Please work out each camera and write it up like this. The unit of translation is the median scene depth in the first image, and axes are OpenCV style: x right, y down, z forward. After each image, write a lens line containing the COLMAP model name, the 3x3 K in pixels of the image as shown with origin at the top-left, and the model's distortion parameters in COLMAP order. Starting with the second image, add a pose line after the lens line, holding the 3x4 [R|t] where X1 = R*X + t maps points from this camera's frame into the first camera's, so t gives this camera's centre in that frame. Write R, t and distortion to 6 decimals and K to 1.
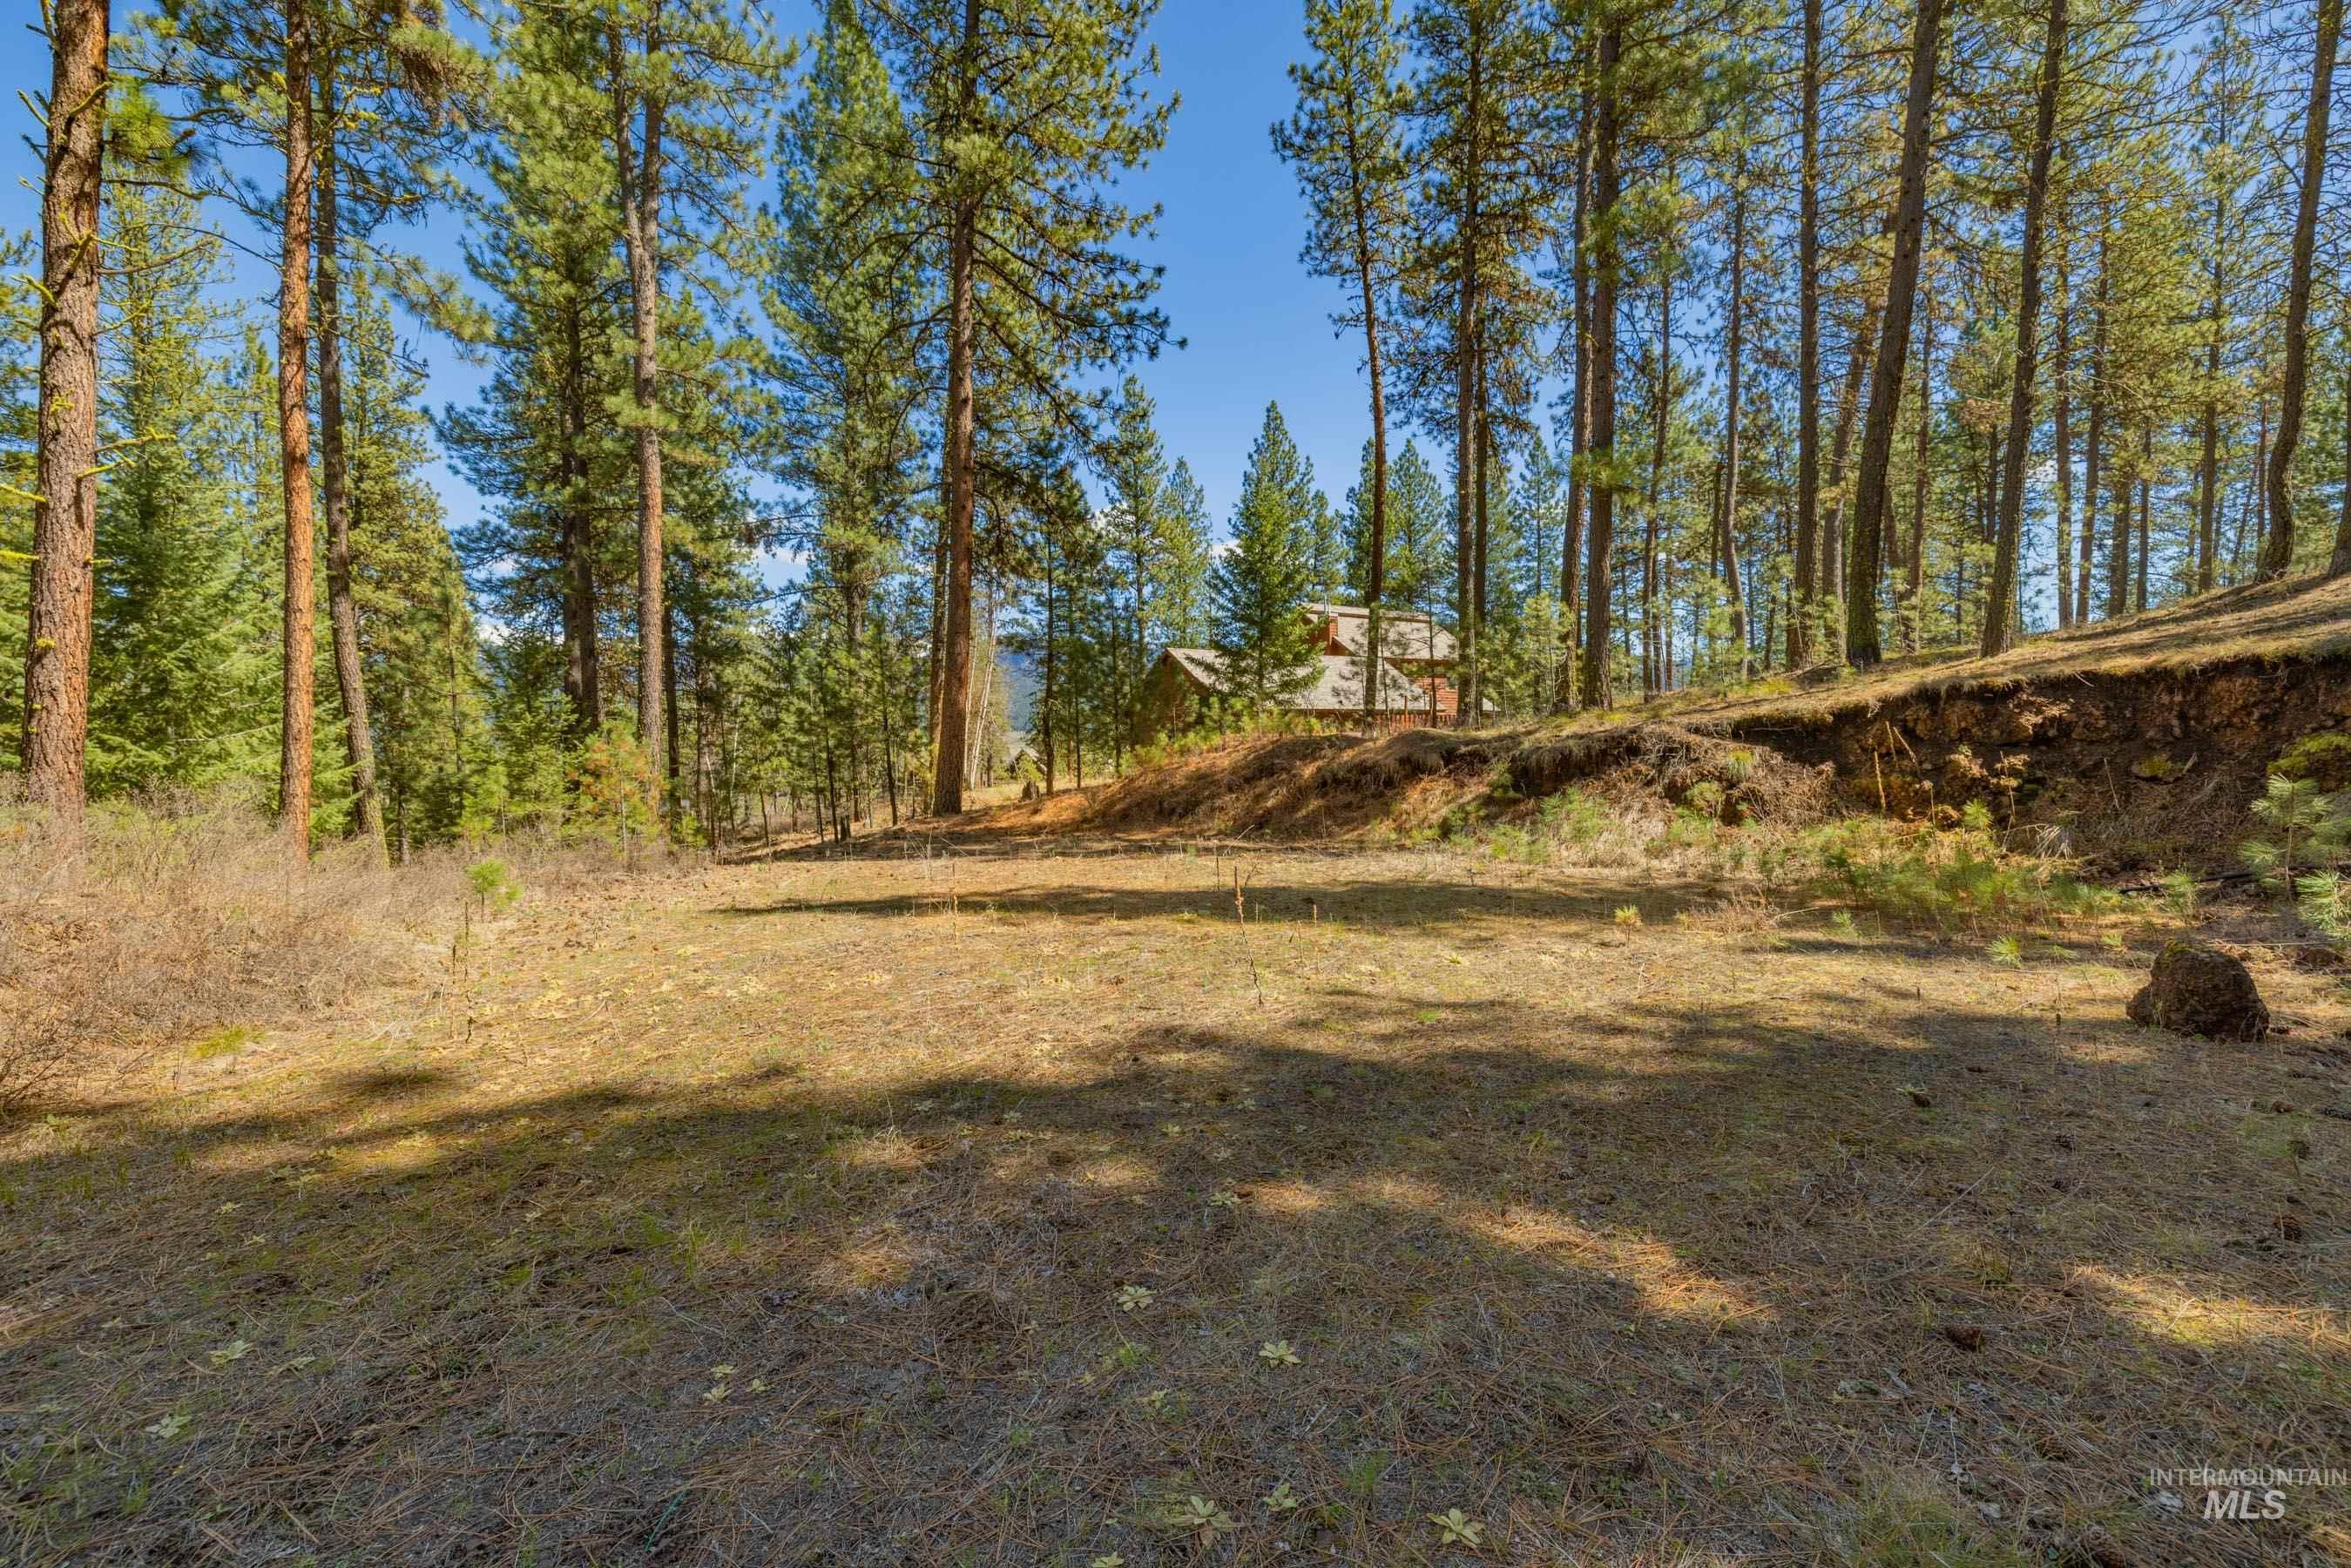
lens RADIAL K [[993.7, 0, 1171.1], [0, 993.7, 783.8], [0, 0, 1]] dist [0.002981, 0.000361]
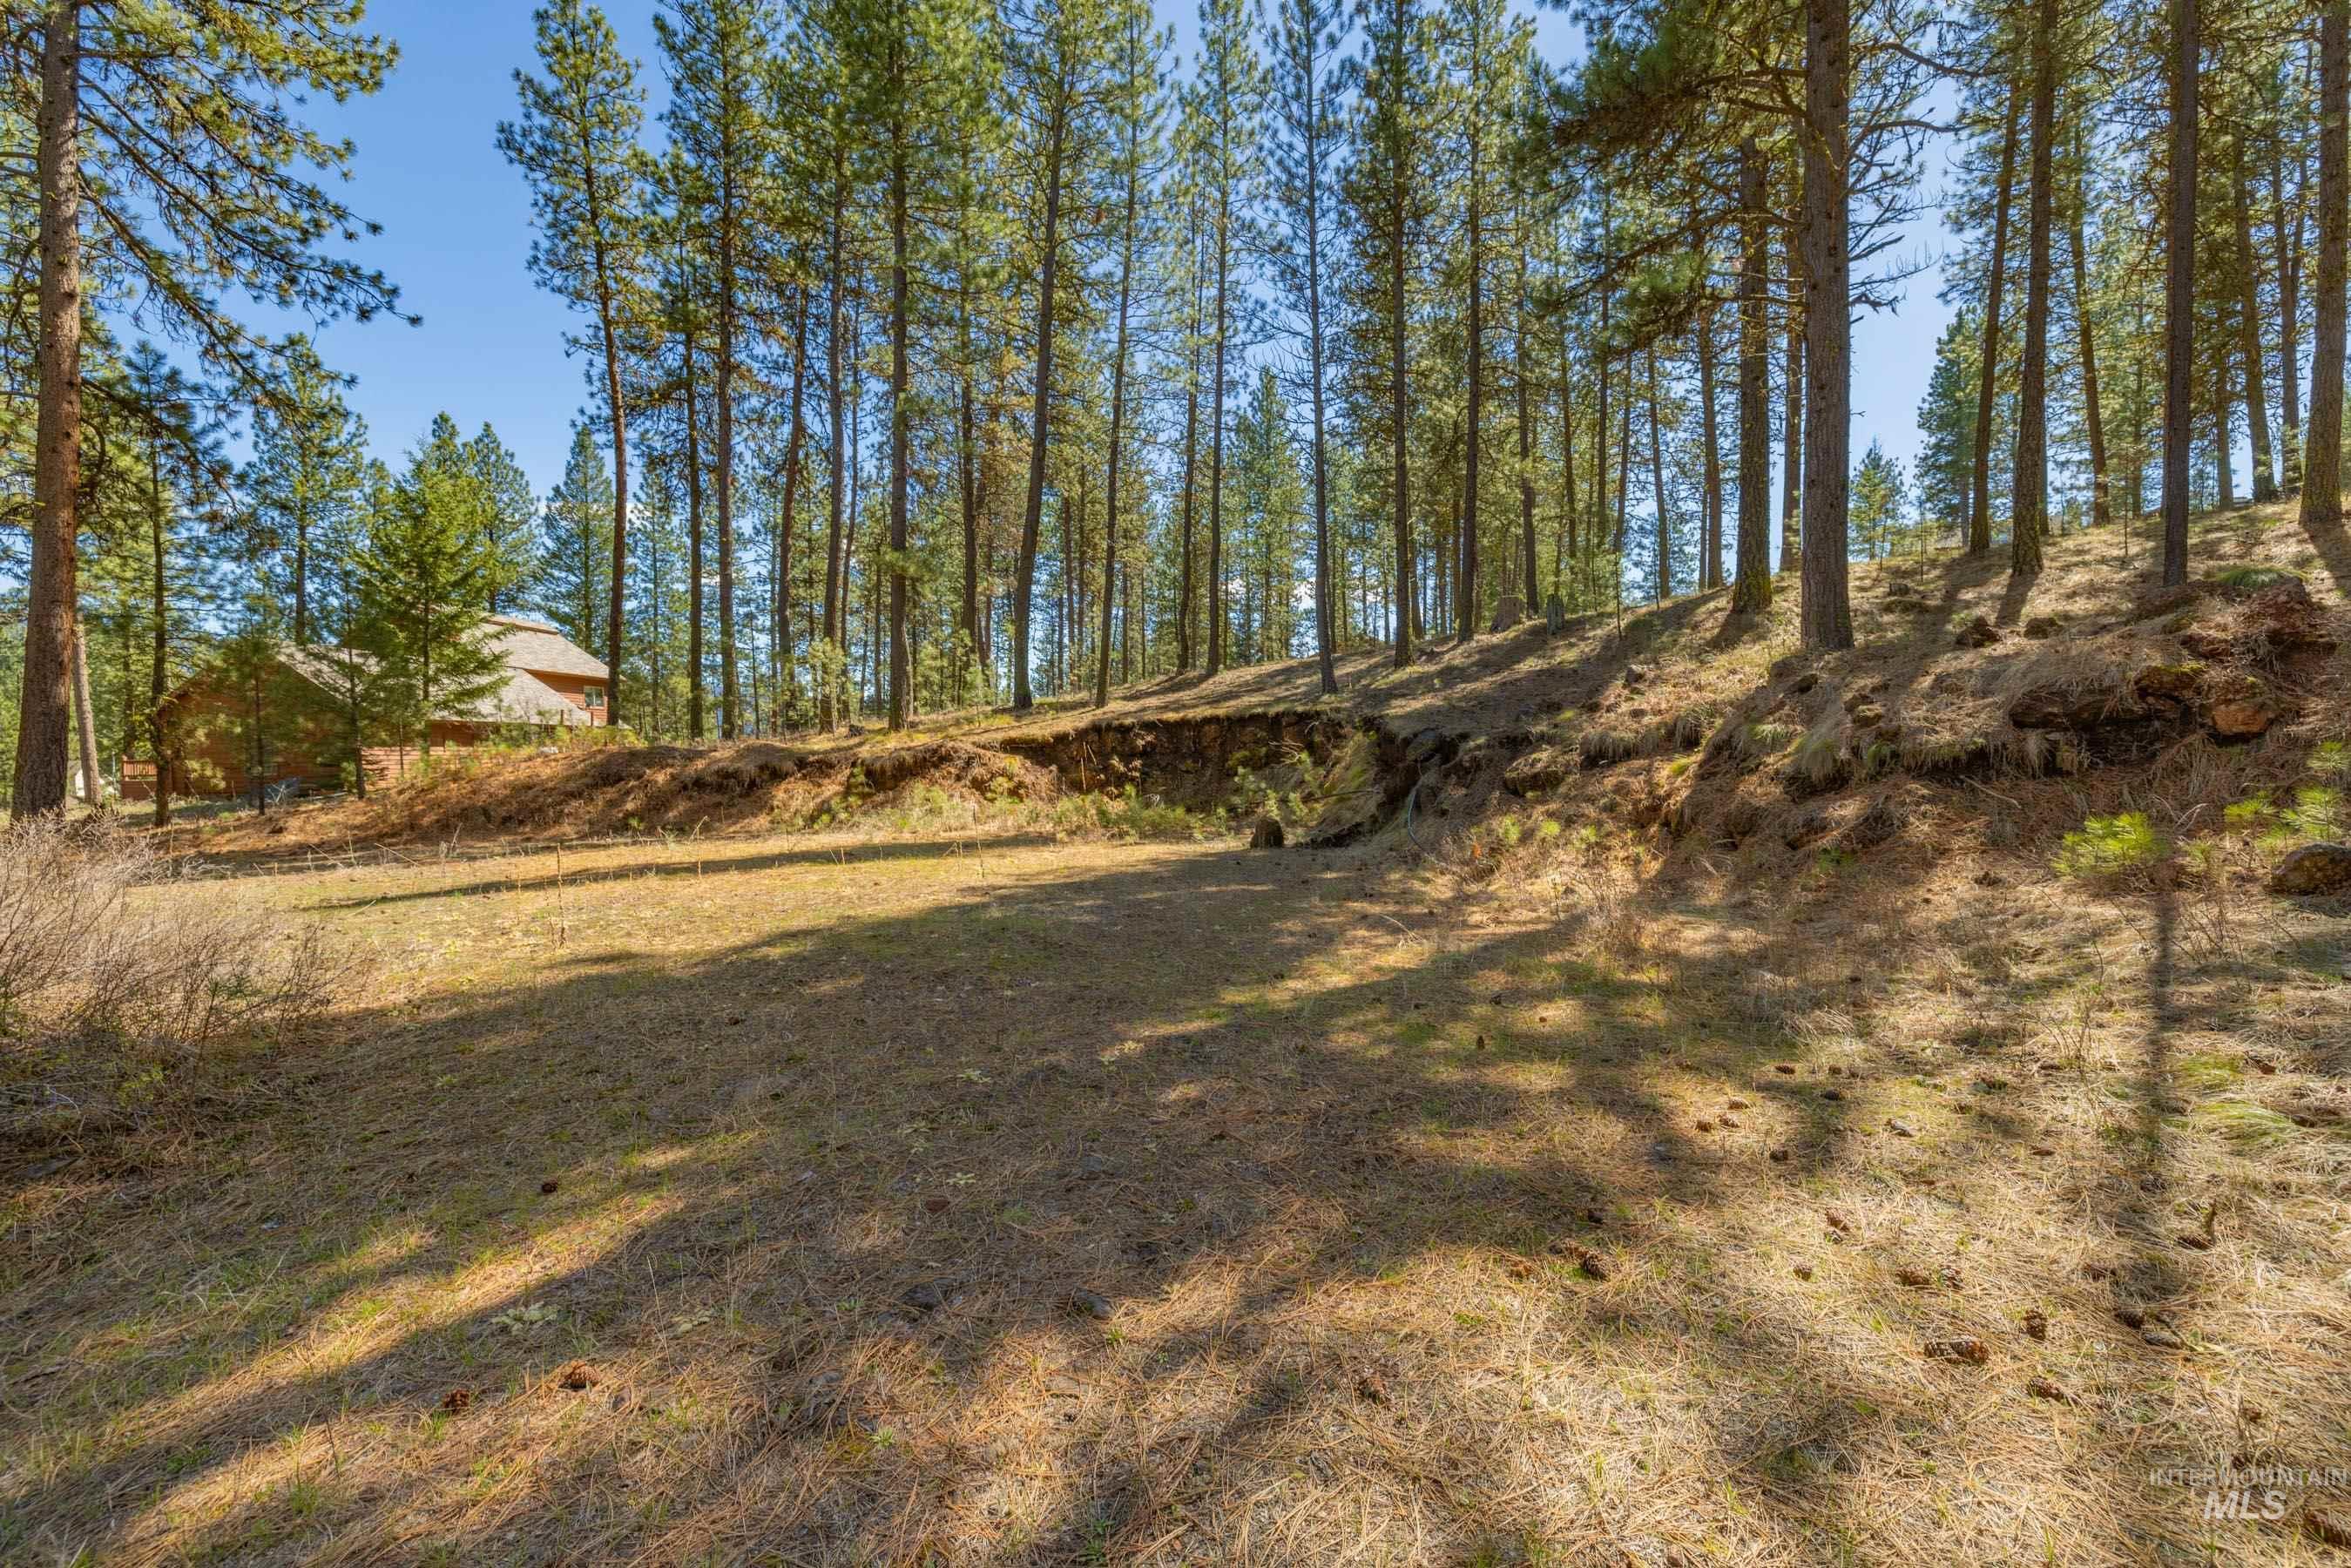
lens RADIAL K [[993.7, 0, 1182.6], [0, 993.7, 772.4], [0, 0, 1]] dist [0.002981, 0.000361]
pose [[0.617387, -0.003041, 0.786653, -0.285331], [0.029581, 0.999375, -0.019352, 0.015759], [-0.786103, 0.035218, 0.617091, -0.120525]]
